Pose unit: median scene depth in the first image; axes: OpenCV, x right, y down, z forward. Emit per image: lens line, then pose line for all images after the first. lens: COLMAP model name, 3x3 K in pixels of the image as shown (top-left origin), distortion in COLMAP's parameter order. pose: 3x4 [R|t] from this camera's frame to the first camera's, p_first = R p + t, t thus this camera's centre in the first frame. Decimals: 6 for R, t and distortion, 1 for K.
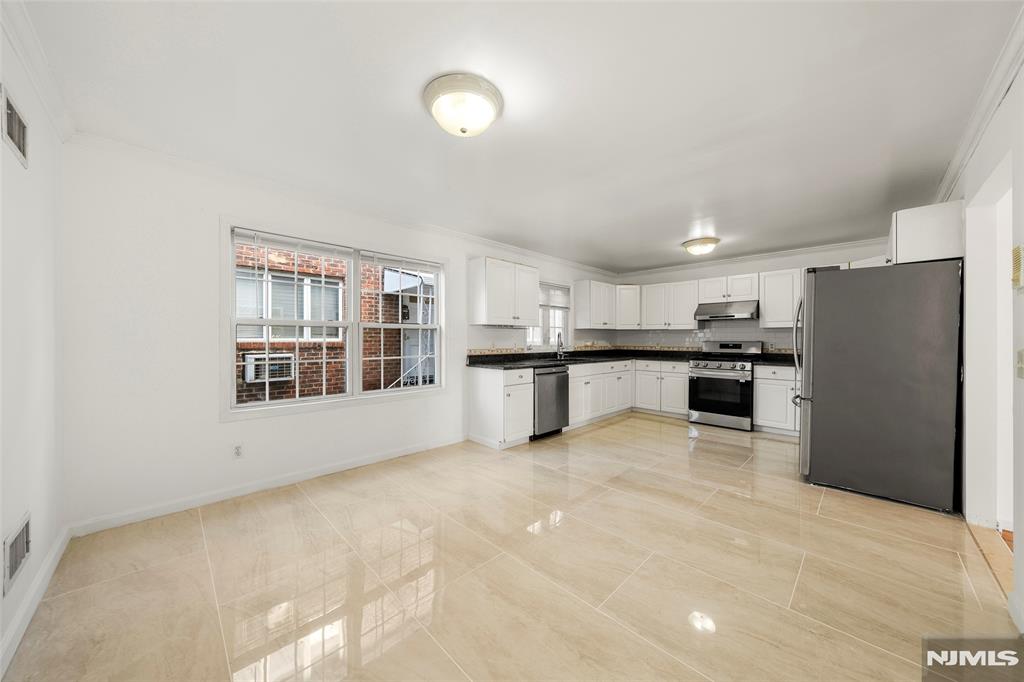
lens RADIAL K [[355.7, 0, 512.7], [0, 355.7, 340.4], [0, 0, 1]] dist [-0.002861, -0.000177]
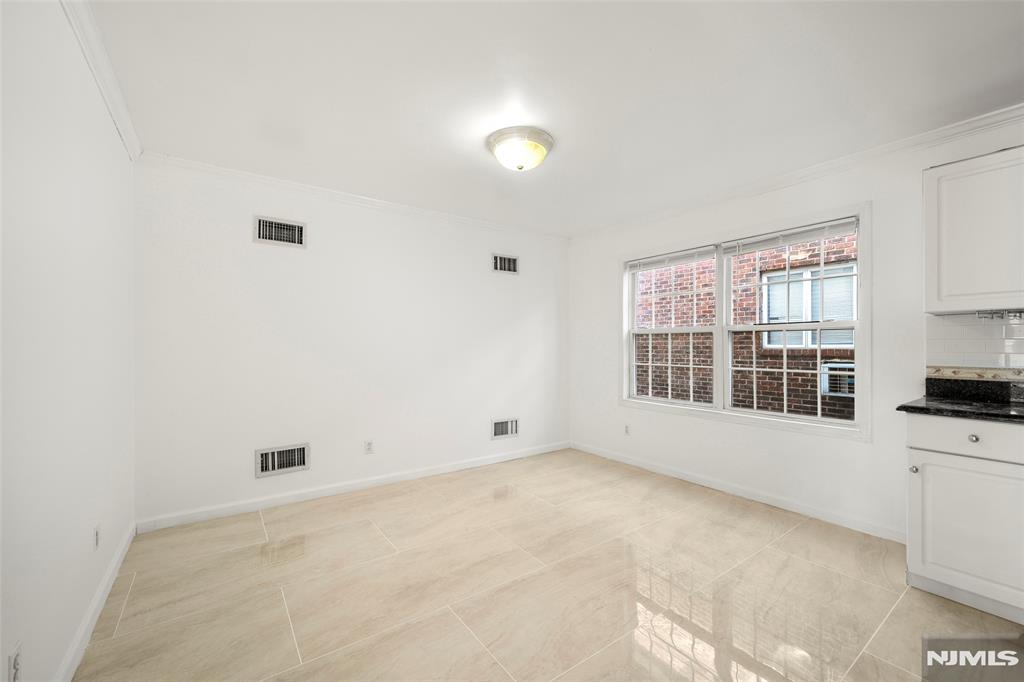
lens RADIAL K [[416.9, 0, 508.1], [0, 416.9, 343.0], [0, 0, 1]] dist [-0.000144, -0.000022]
pose [[-0.169212, -0.006447, -0.985559, 0.652056], [-0.002822, 0.999978, -0.006057, -0.001331], [0.985576, 0.001756, -0.169227, 0.637050]]
